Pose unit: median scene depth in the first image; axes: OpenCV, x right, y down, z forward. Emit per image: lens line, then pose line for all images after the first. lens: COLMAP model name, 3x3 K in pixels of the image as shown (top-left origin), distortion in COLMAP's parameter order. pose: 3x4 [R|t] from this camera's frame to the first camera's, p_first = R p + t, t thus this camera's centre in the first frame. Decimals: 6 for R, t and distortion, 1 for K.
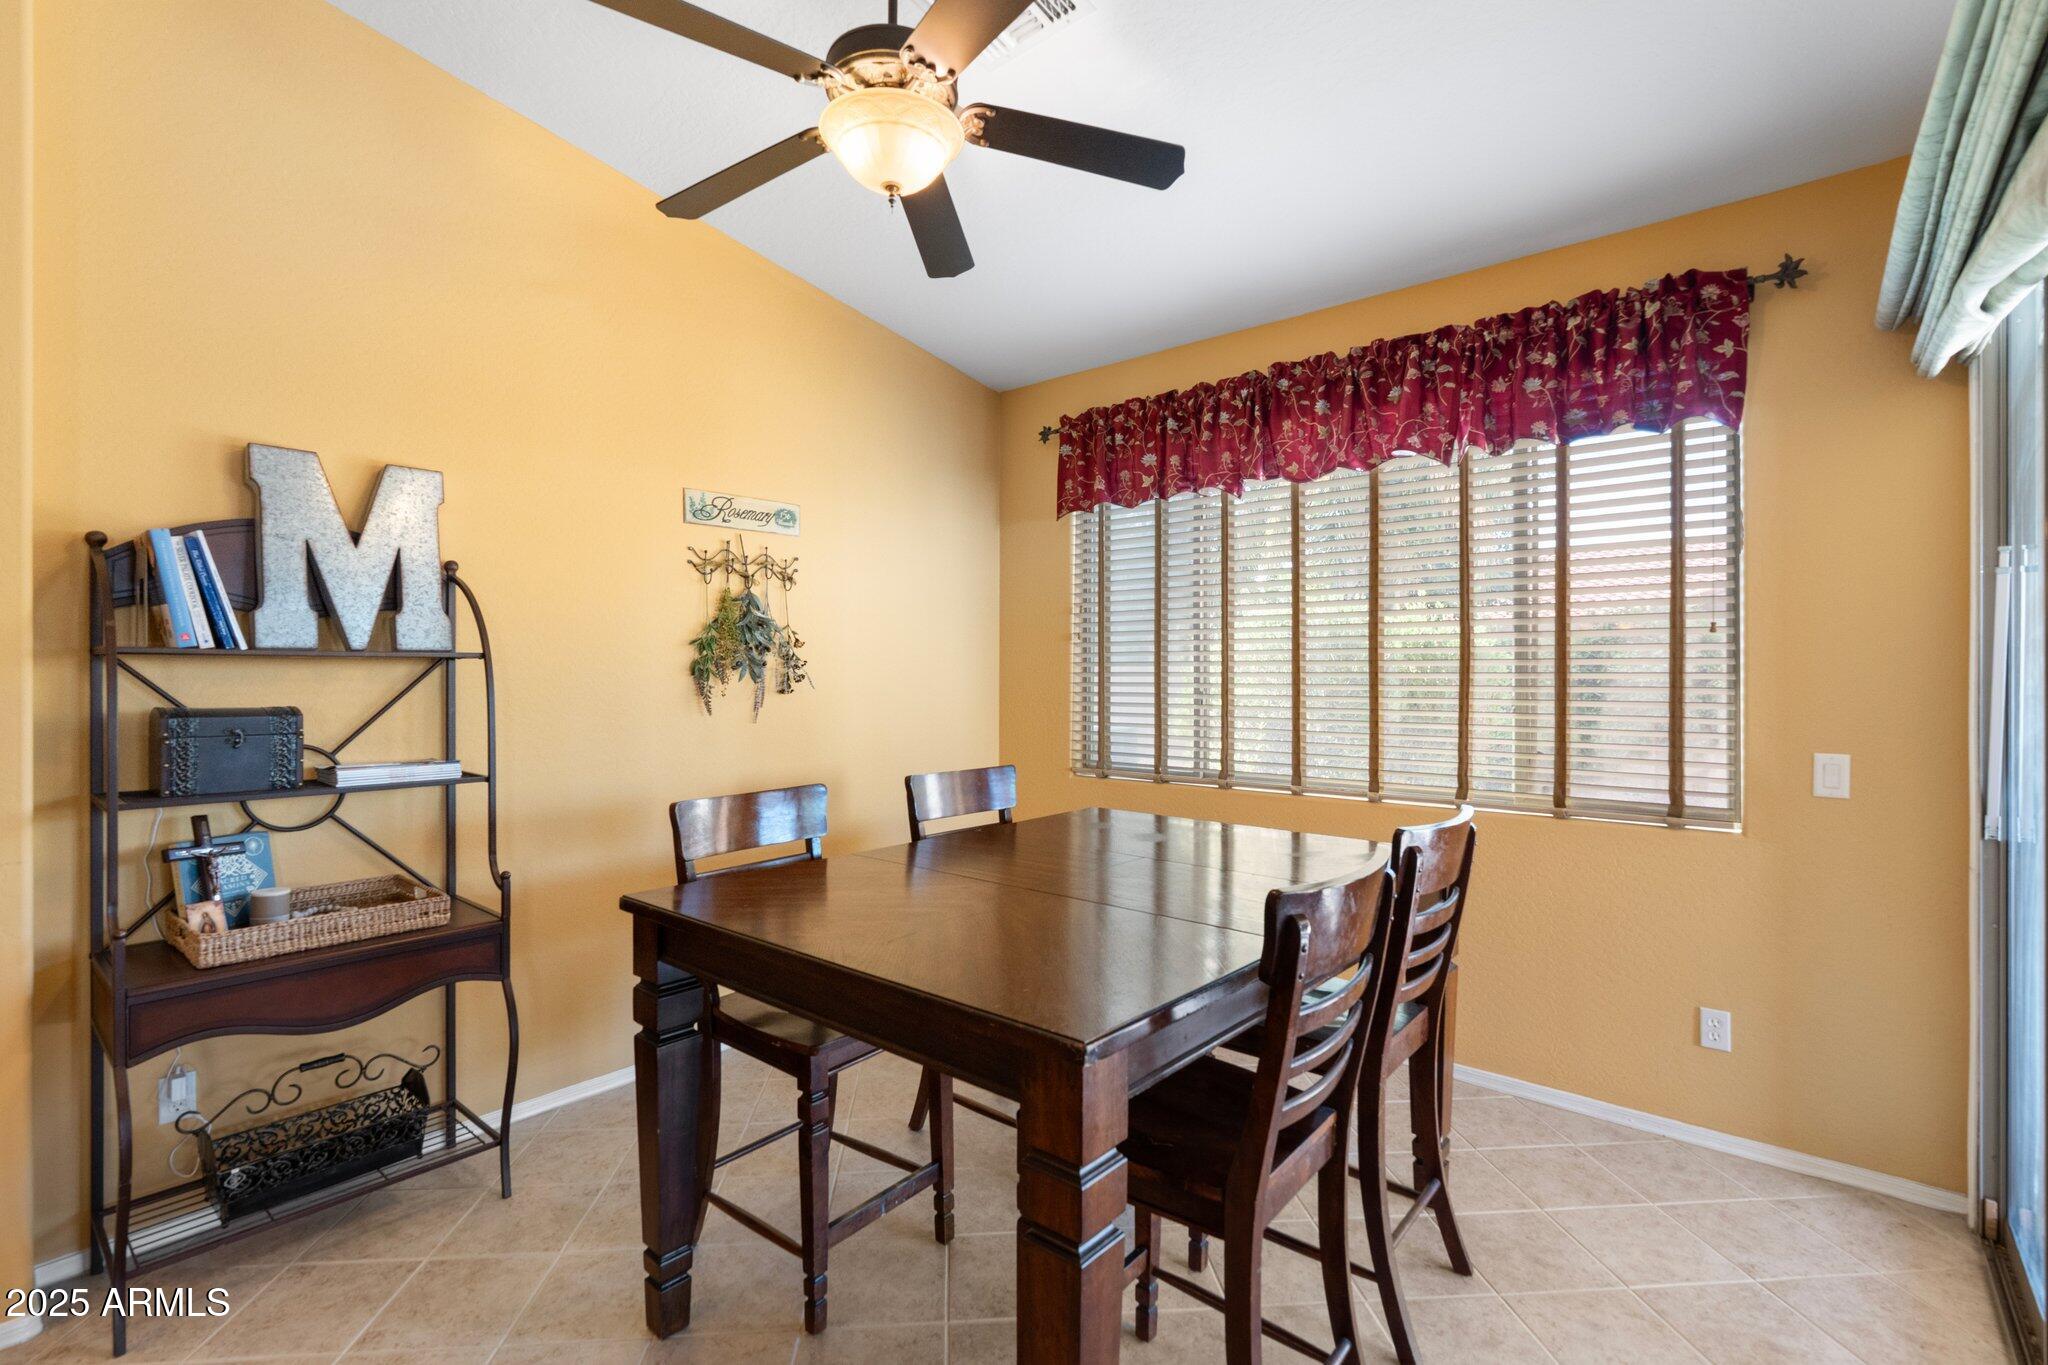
lens RADIAL K [[926.3, 0, 1022.4], [0, 926.3, 679.3], [0, 0, 1]] dist [-0.015093, 0.006894]
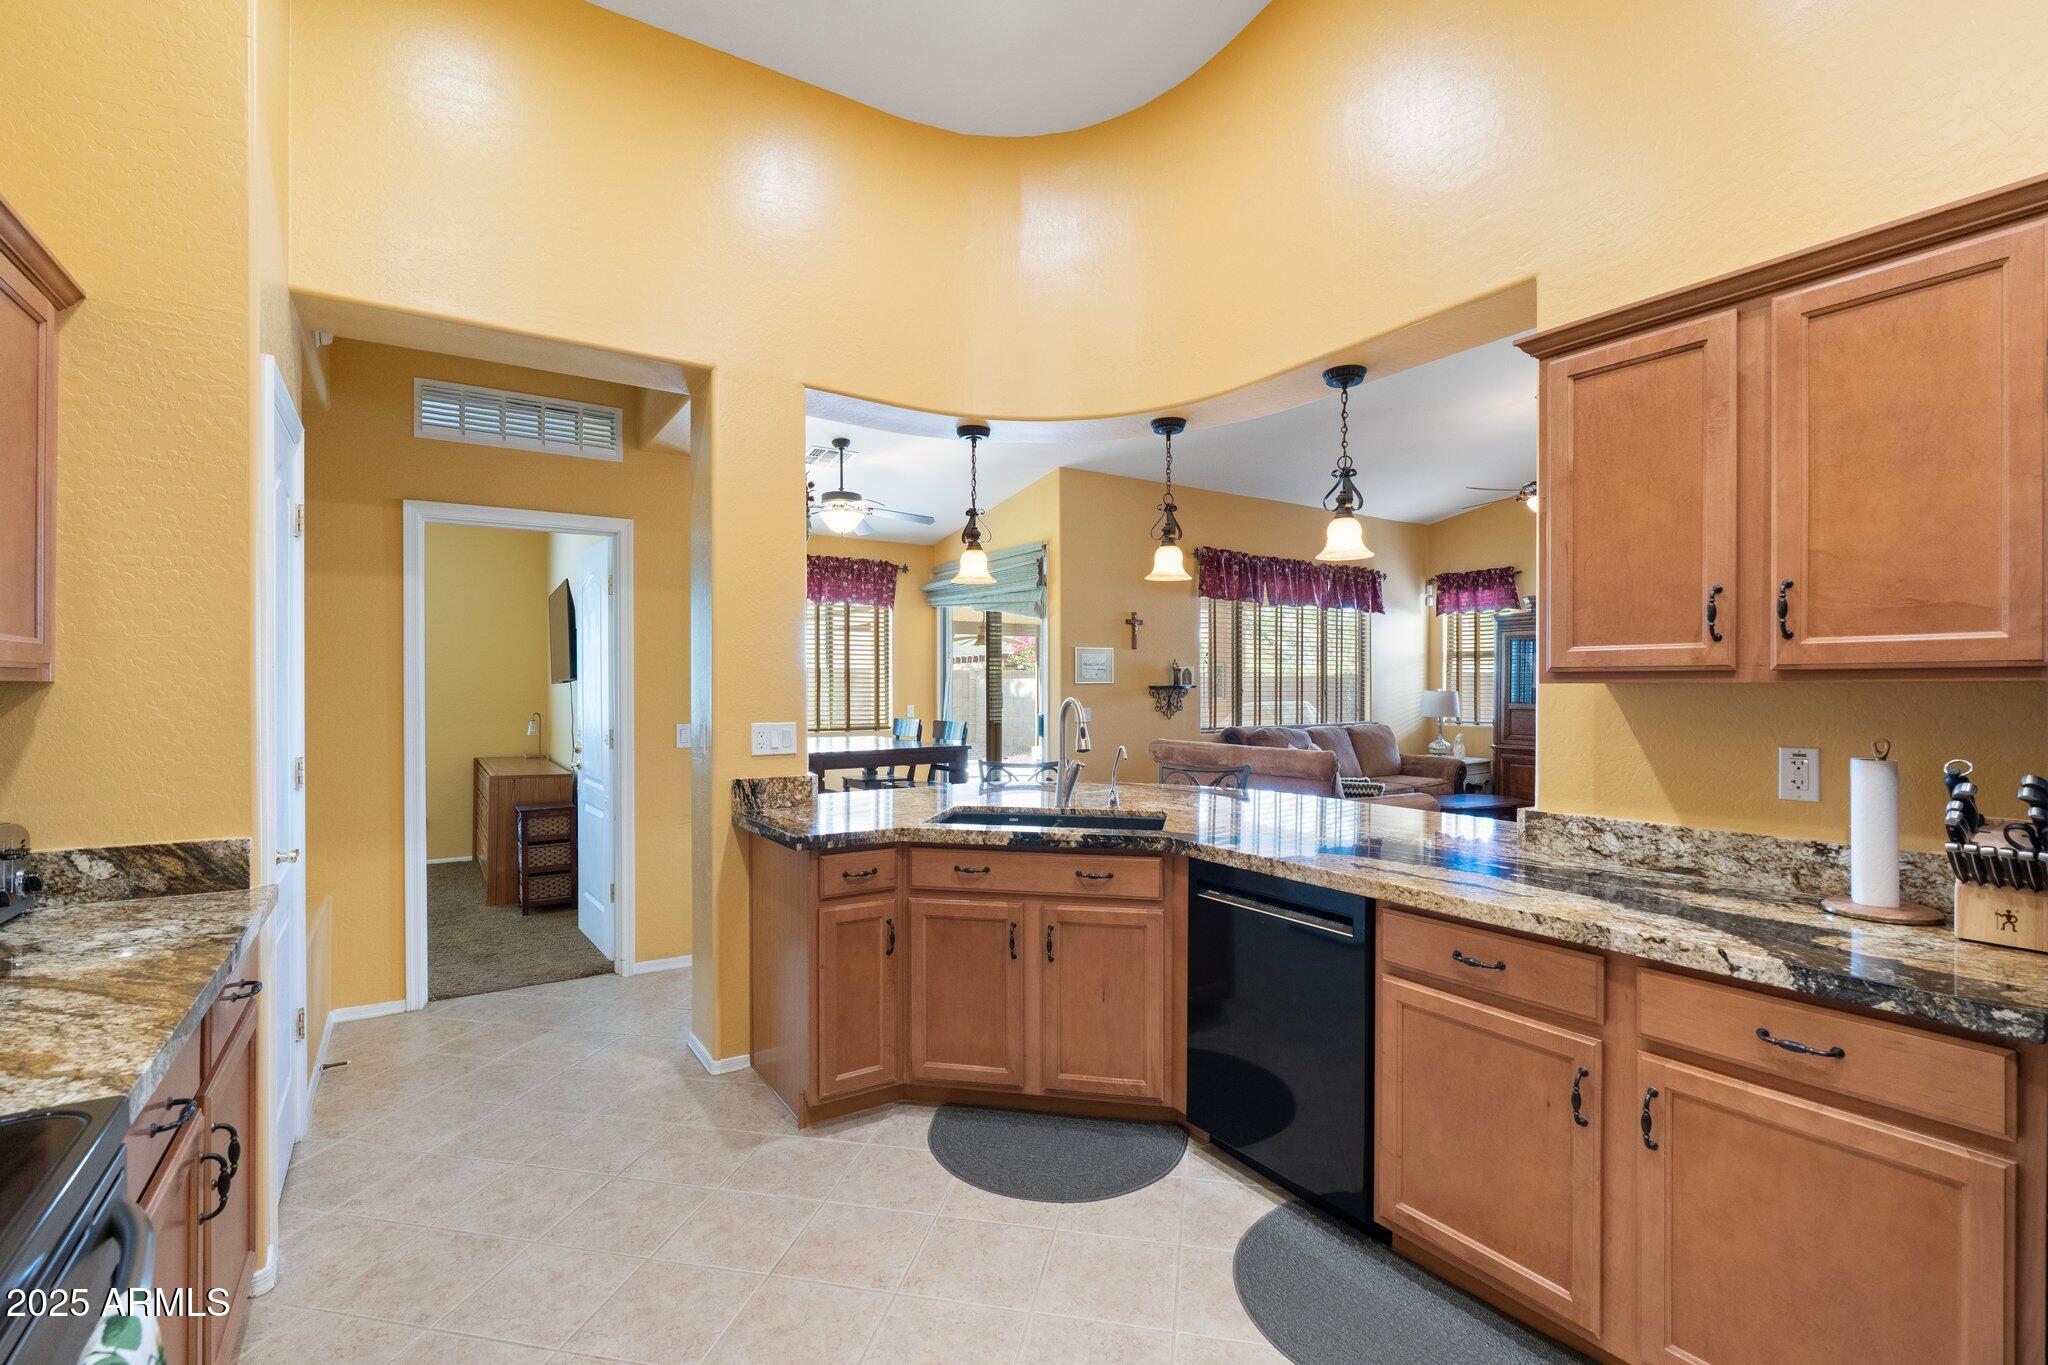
lens RADIAL K [[920.9, 0, 1023.9], [0, 920.9, 694.8], [0, 0, 1]] dist [-0.014692, 0.007354]
pose [[0.273738, -0.007294, 0.961777, -1.864181], [0.006347, 0.999963, 0.005777, 0.018088], [-0.961783, 0.004523, 0.273774, -0.307020]]
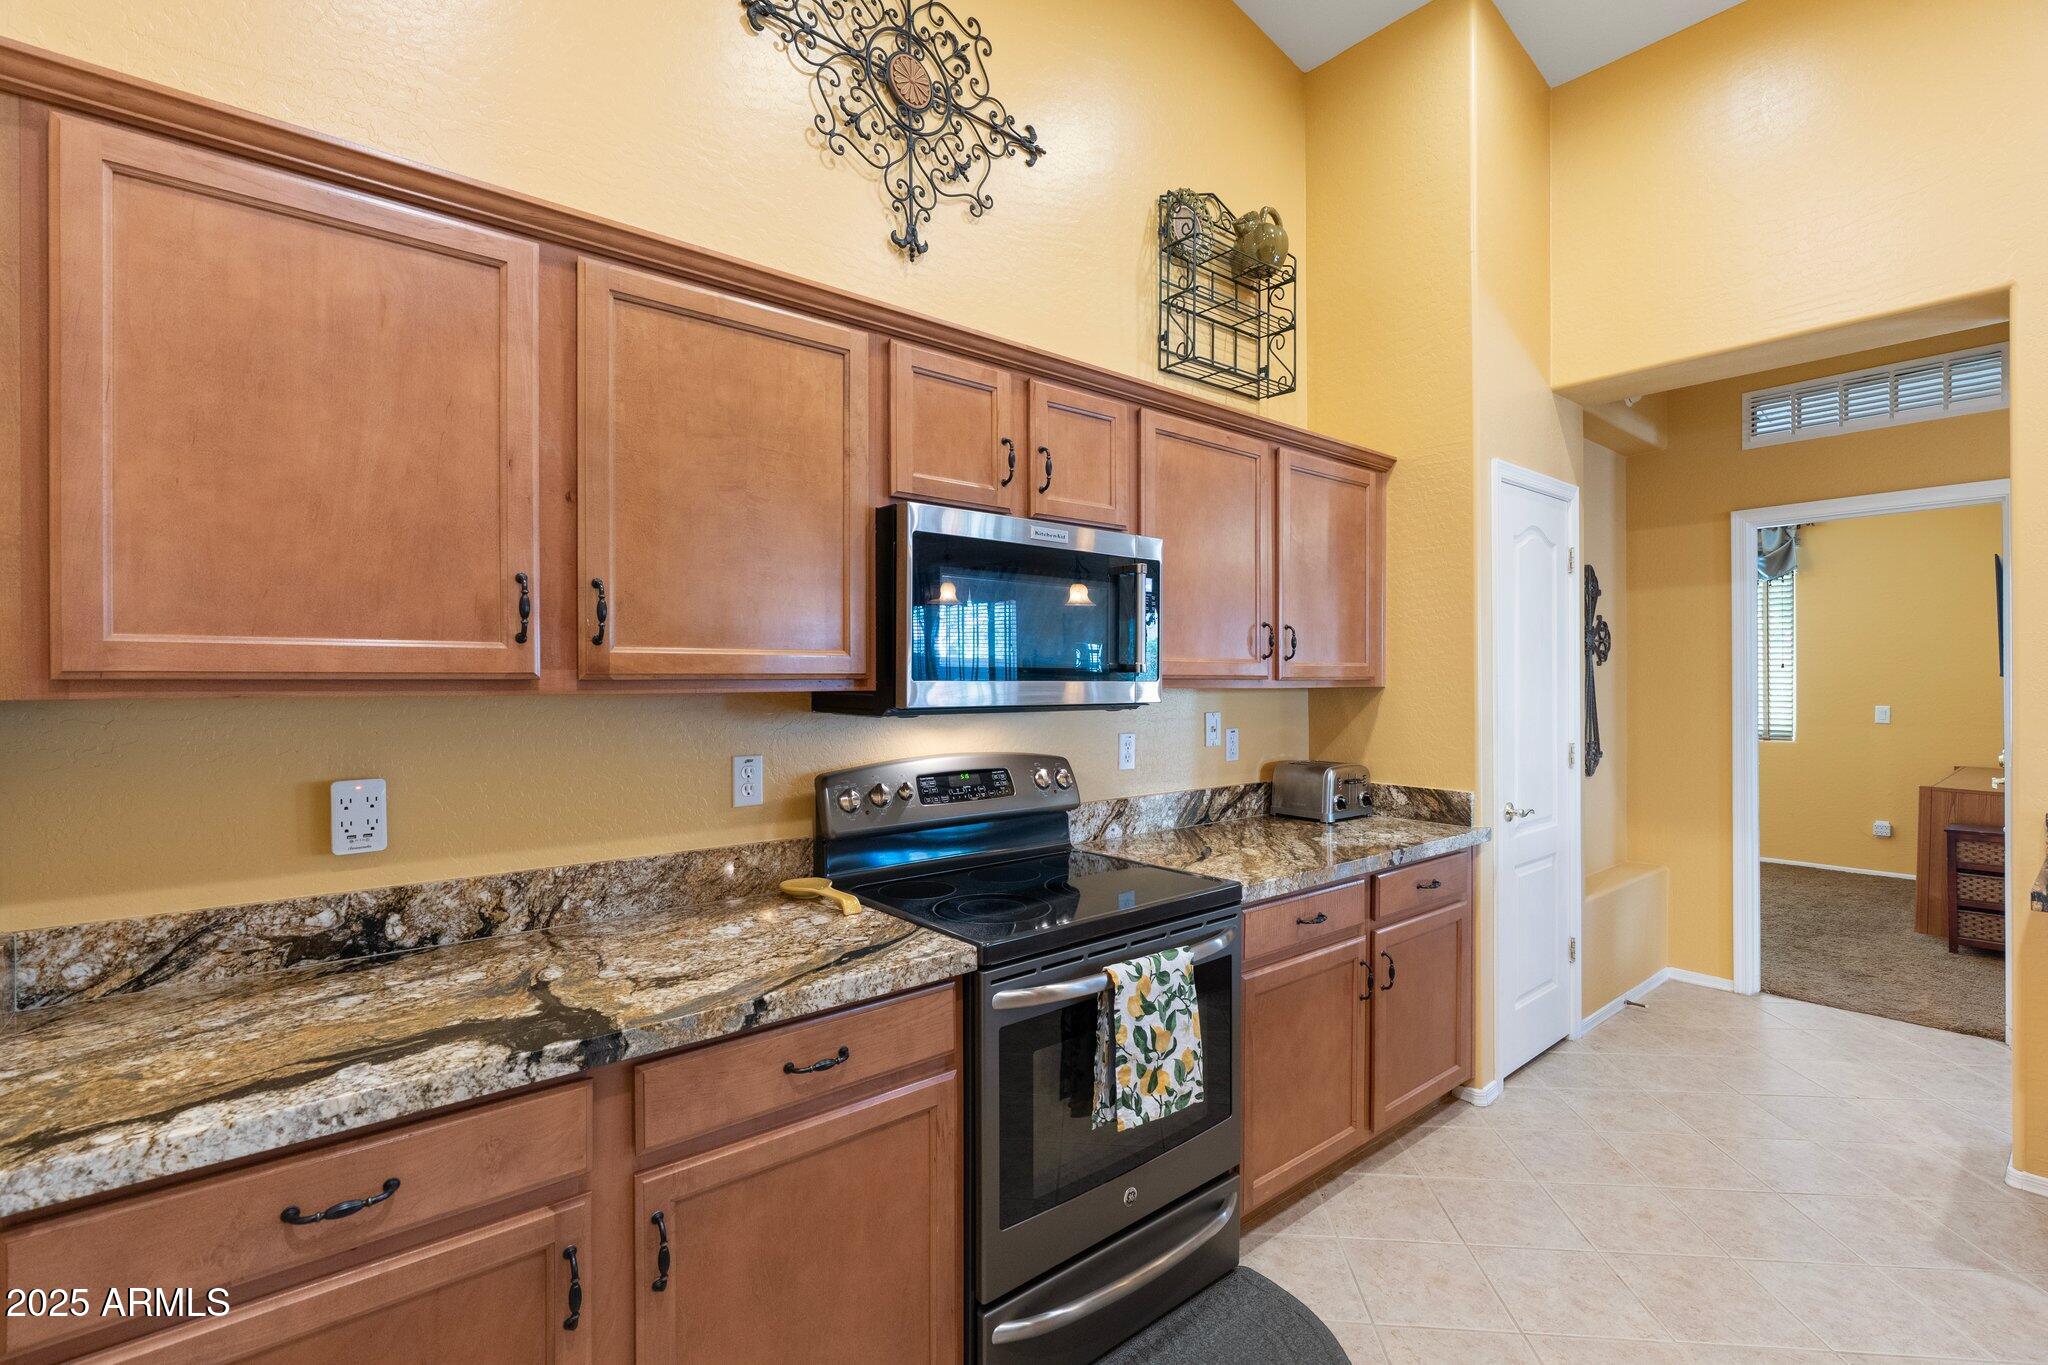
lens RADIAL K [[920.9, 0, 1023.9], [0, 920.9, 694.8], [0, 0, 1]] dist [-0.014692, 0.007354]
pose [[0.986253, 0.002149, -0.165229, -1.700754], [-0.000491, 0.999949, 0.010073, 0.008291], [0.165242, -0.009853, 0.986204, -0.616633]]
